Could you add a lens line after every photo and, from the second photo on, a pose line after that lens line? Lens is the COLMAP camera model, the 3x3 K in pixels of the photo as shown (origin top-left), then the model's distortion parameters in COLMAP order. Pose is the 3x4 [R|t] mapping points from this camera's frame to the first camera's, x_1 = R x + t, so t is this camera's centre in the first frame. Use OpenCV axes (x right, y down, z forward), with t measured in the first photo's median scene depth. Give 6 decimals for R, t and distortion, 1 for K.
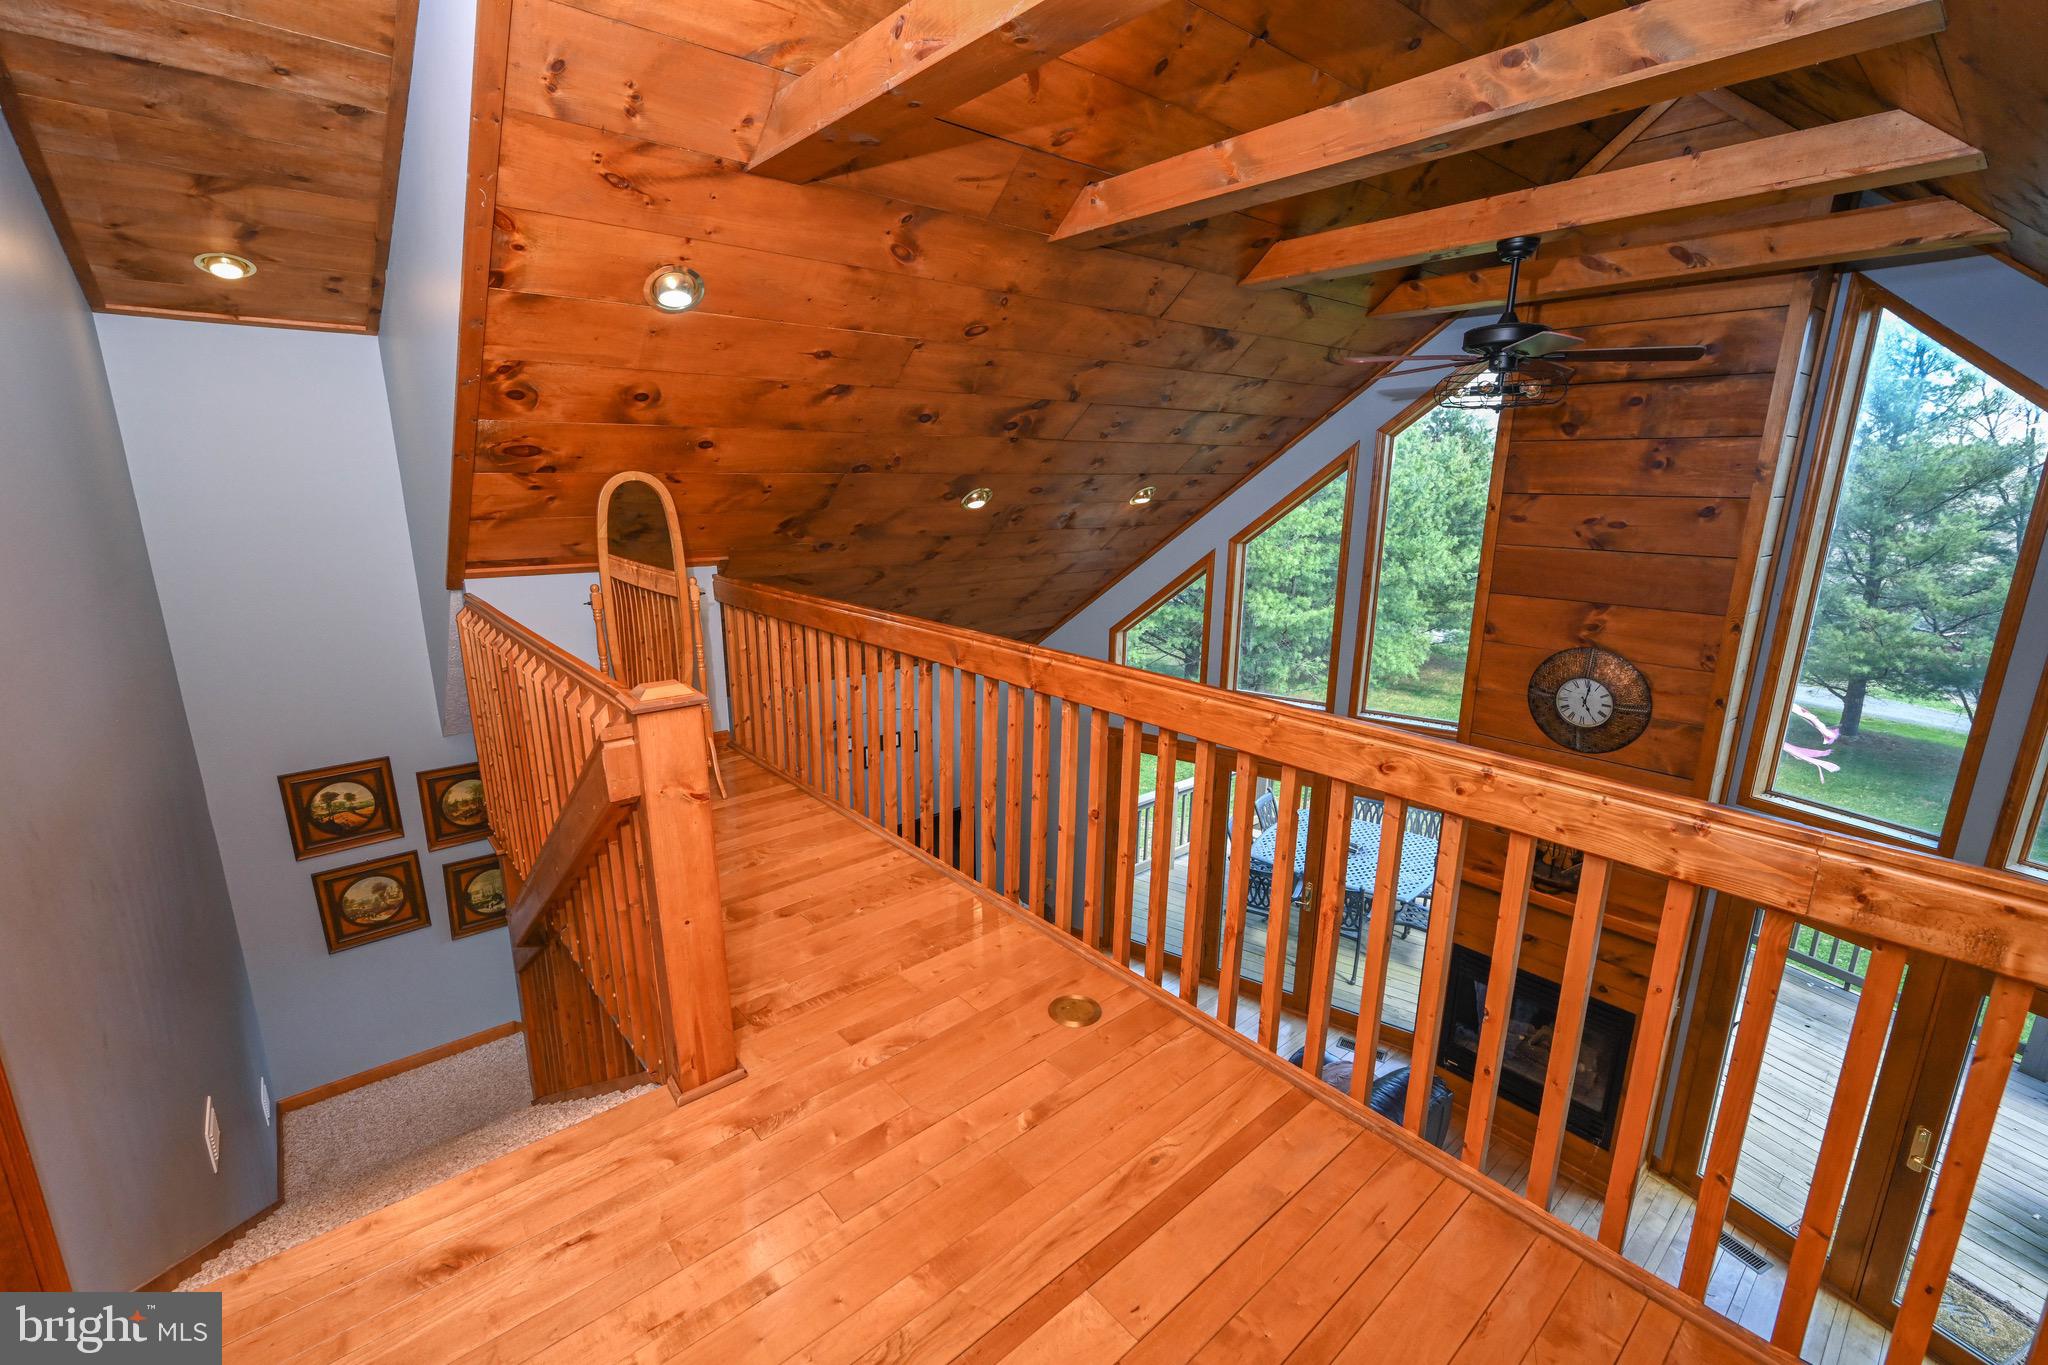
lens RADIAL K [[873.9, 0, 1024.0], [0, 873.9, 682.5], [0, 0, 1]] dist [0.000295, 0.000047]
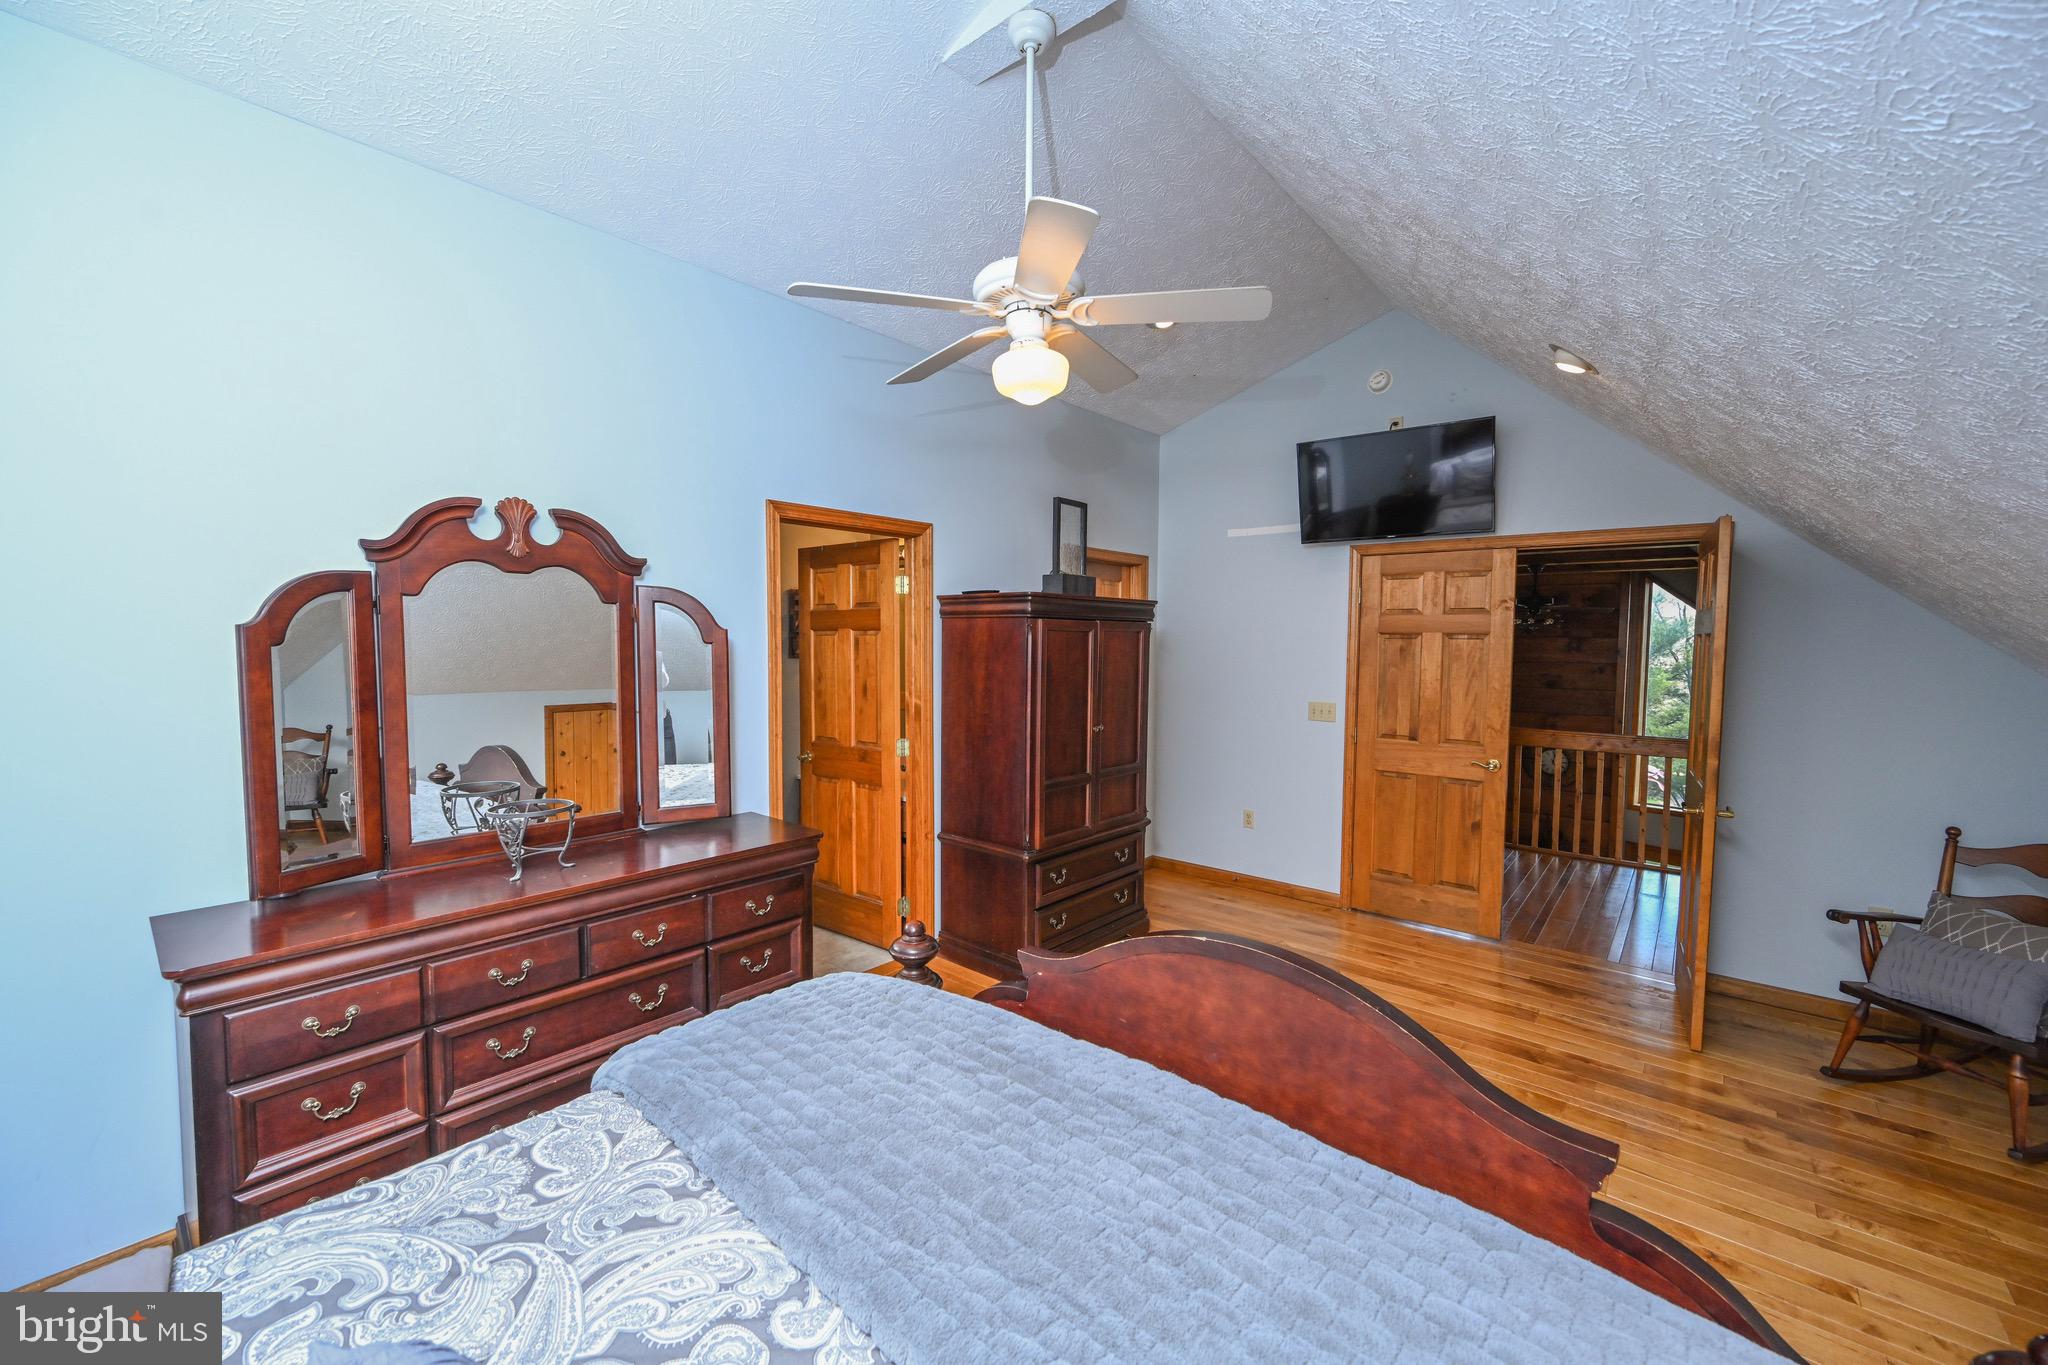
lens RADIAL K [[809.0, 0, 1014.8], [0, 809.0, 682.6], [0, 0, 1]] dist [-0.001424, 0.000070]
pose [[0.987764, -0.010580, 0.155594, -0.950603], [0.038559, 0.983289, -0.177923, 0.135749], [-0.151112, 0.181745, 0.971666, -0.719630]]
